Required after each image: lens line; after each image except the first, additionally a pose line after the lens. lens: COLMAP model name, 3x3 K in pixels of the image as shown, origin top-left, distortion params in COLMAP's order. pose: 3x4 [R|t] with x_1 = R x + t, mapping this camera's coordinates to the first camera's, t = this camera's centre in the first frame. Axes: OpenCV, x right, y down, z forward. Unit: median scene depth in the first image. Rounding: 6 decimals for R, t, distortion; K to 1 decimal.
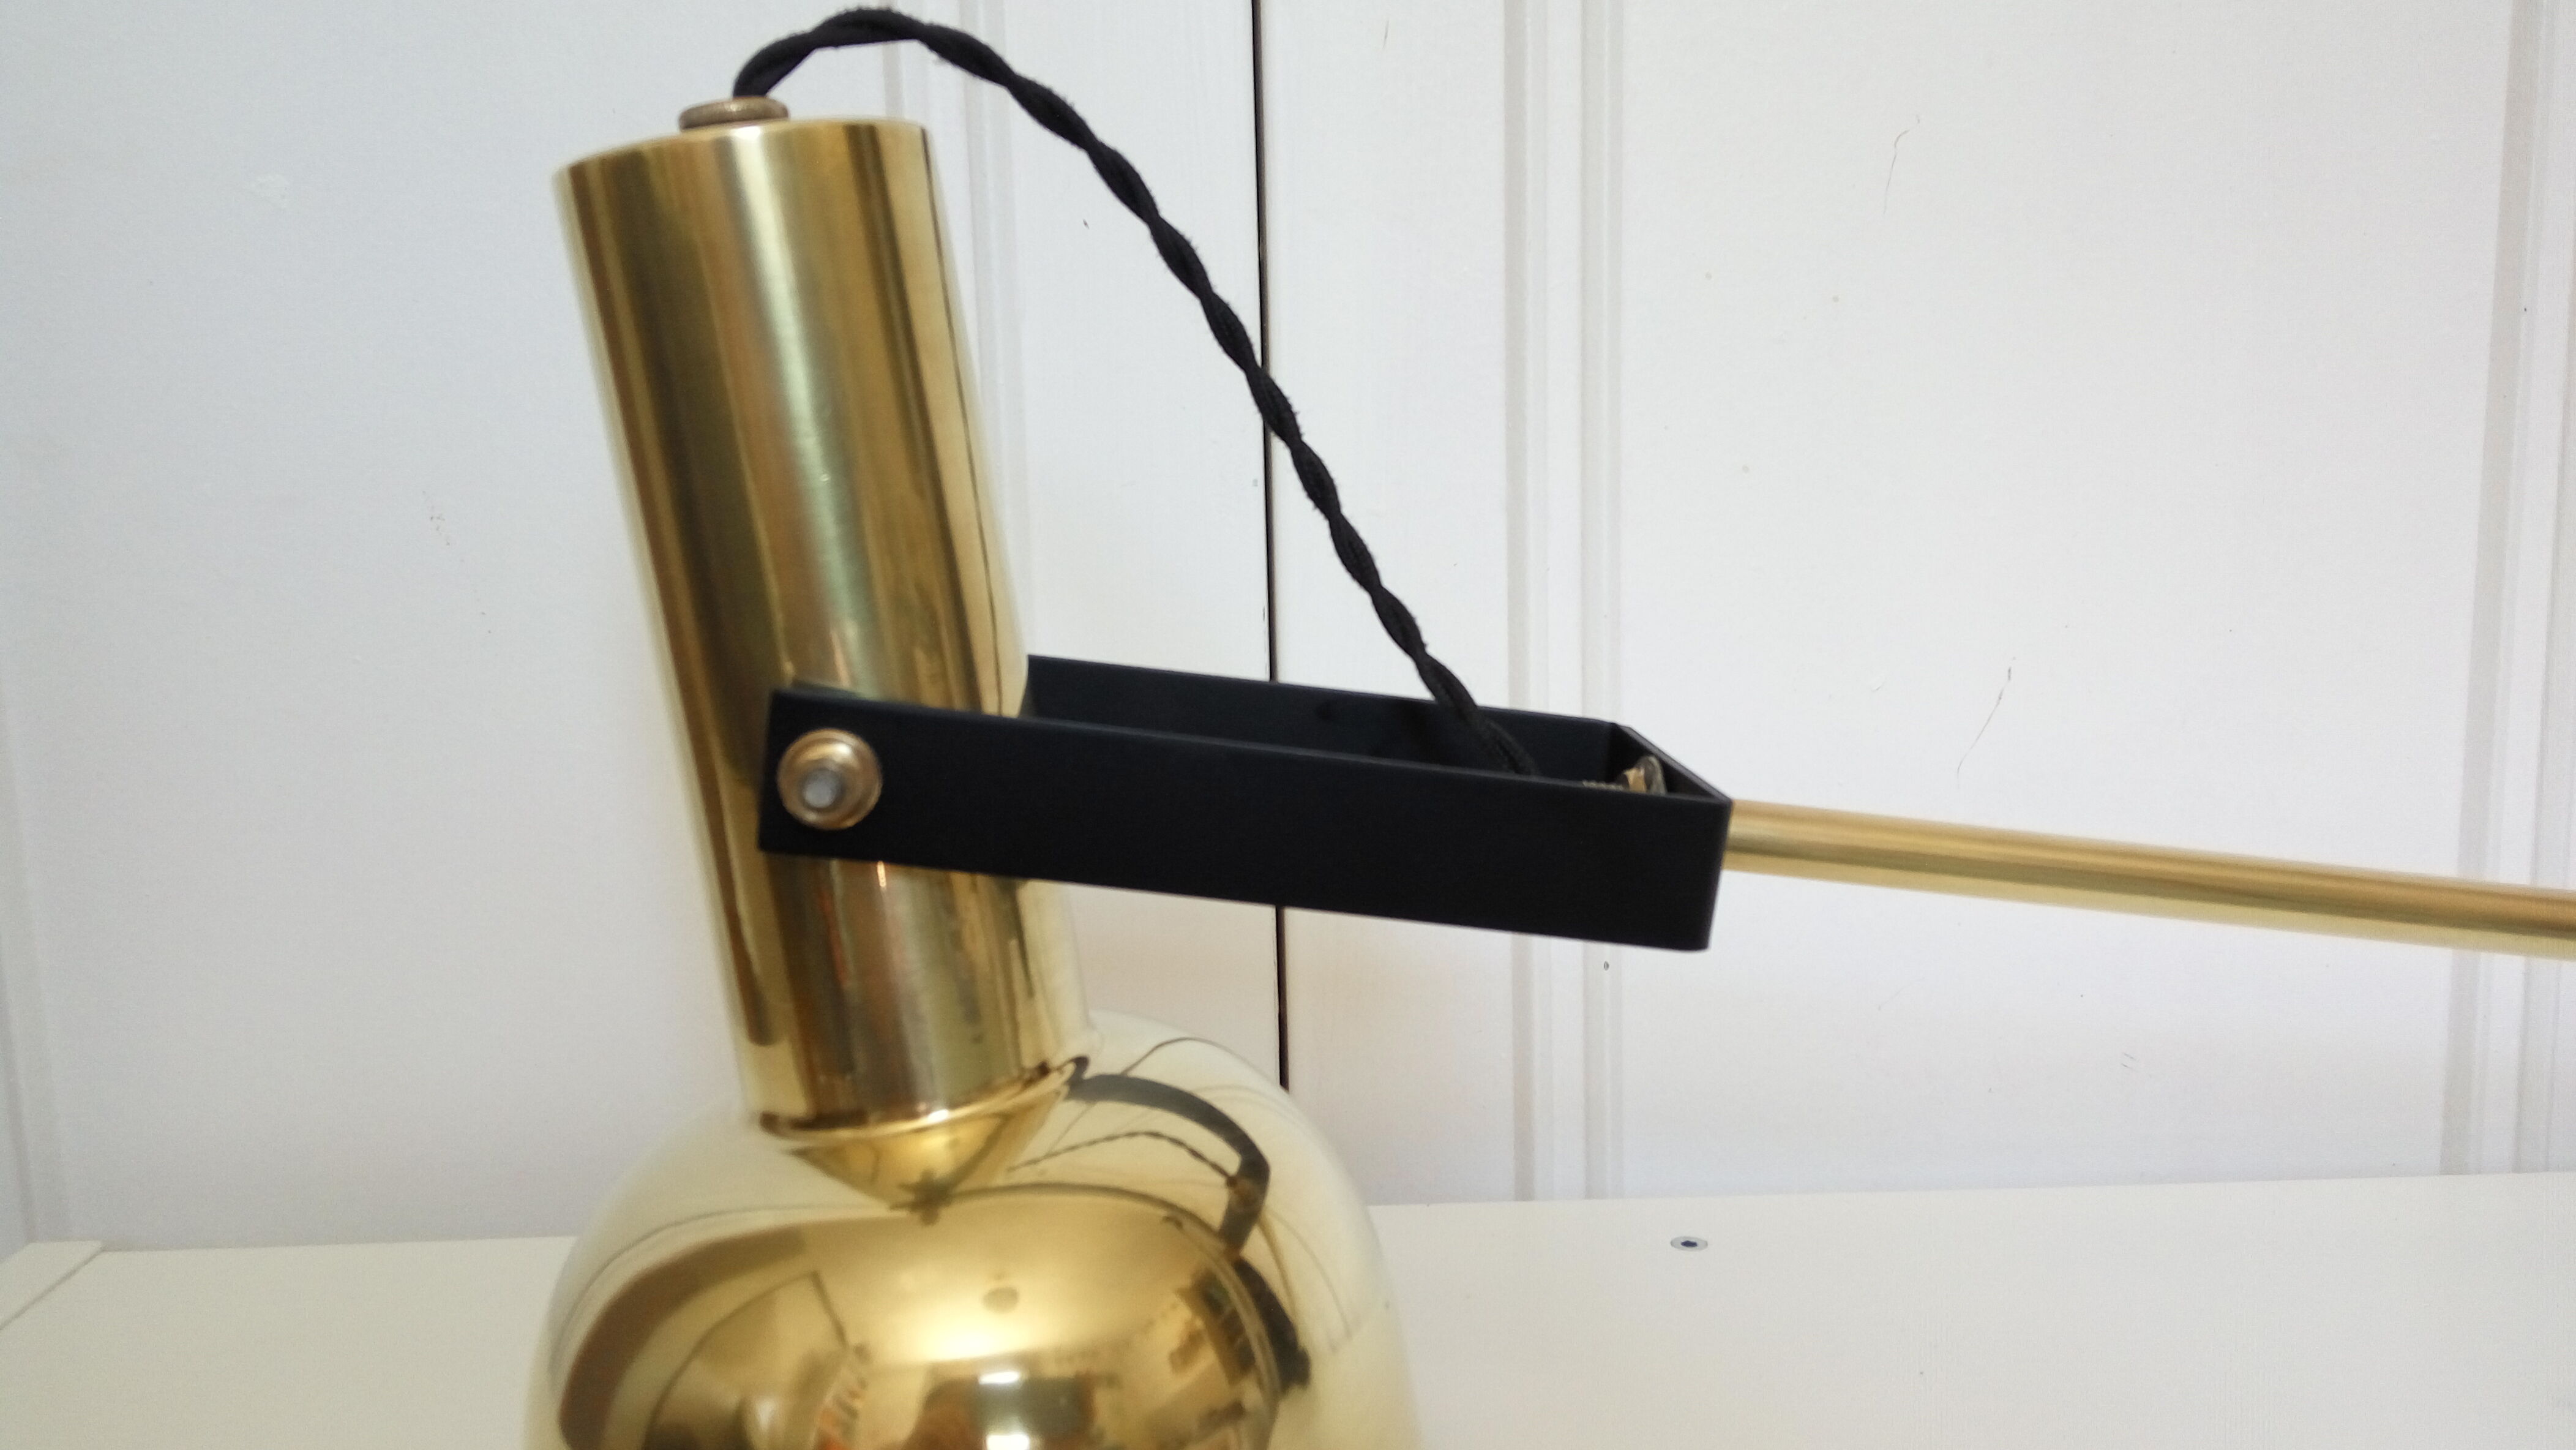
lens RADIAL K [[1719.7, 0, 1382.8], [0, 1719.7, 622.6], [0, 0, 1]] dist [0.003659, 0.000534]
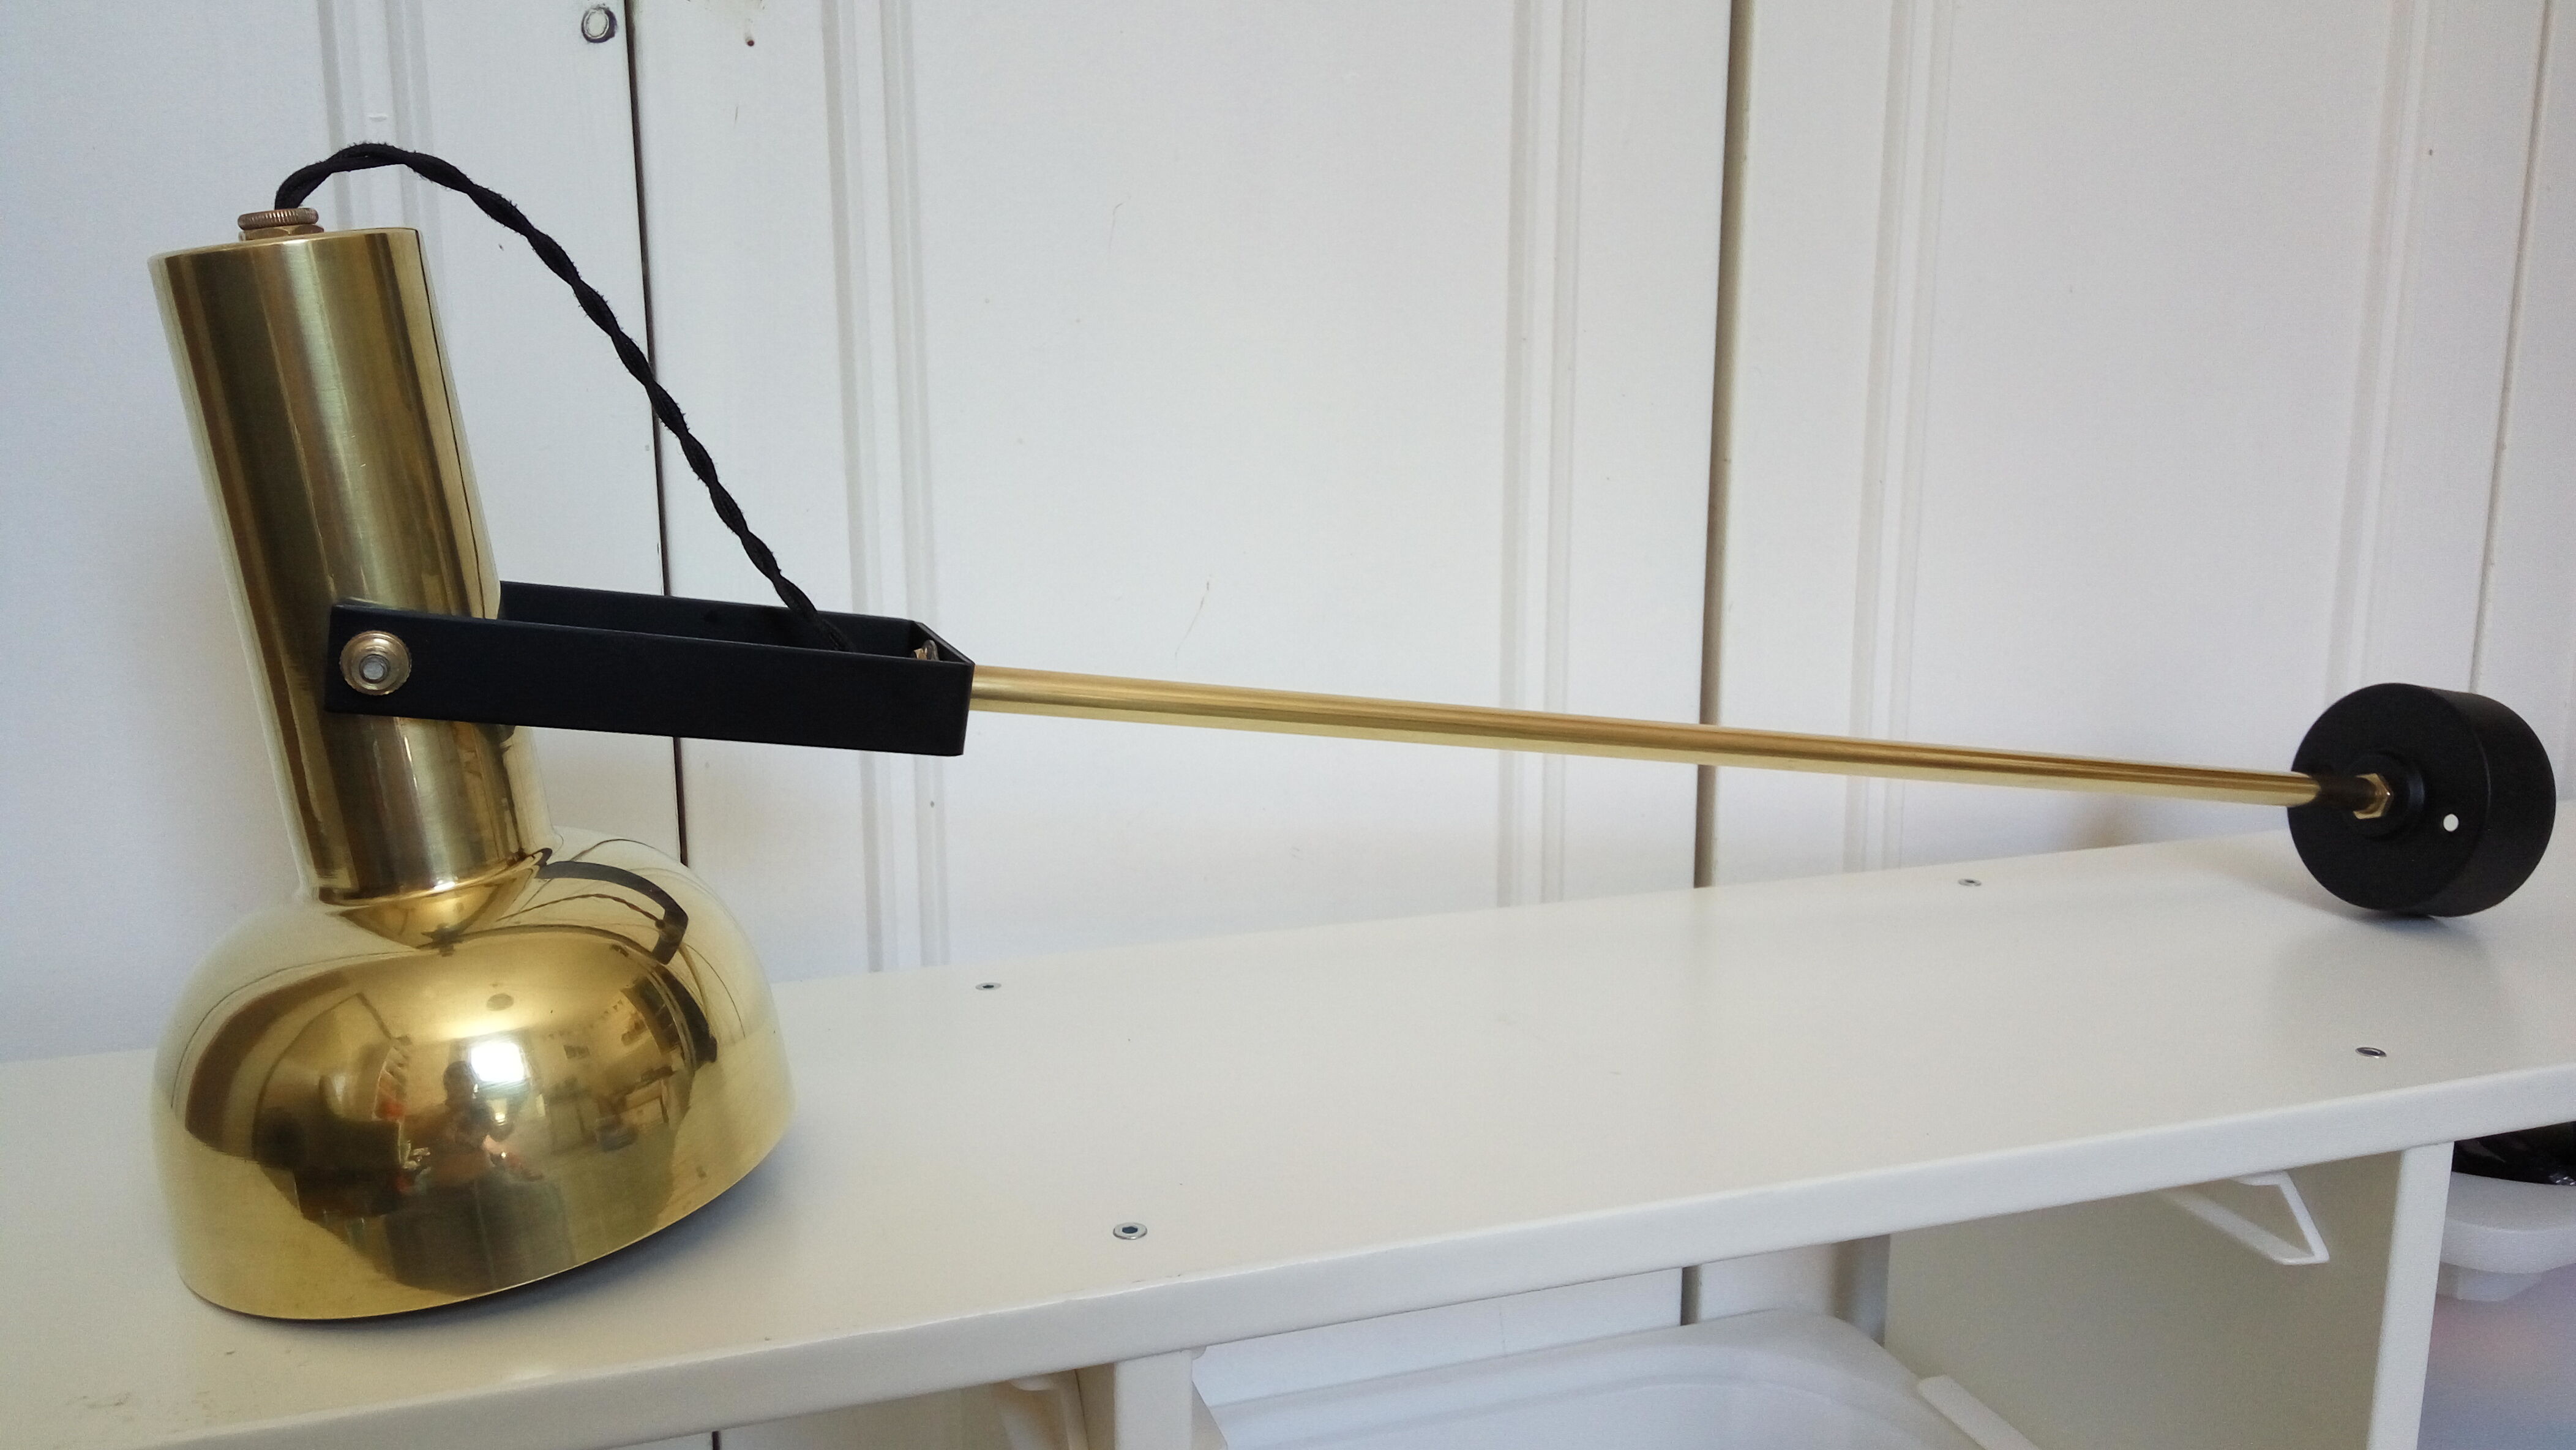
lens RADIAL K [[1443.8, 0, 1232.8], [0, 1443.8, 682.5], [0, 0, 1]] dist [0.000426, -0.001215]
pose [[0.951145, -0.031187, 0.307166, 0.011502], [0.000158, 0.994934, 0.100530, -0.017643], [-0.308746, -0.095570, 0.946331, -0.385289]]
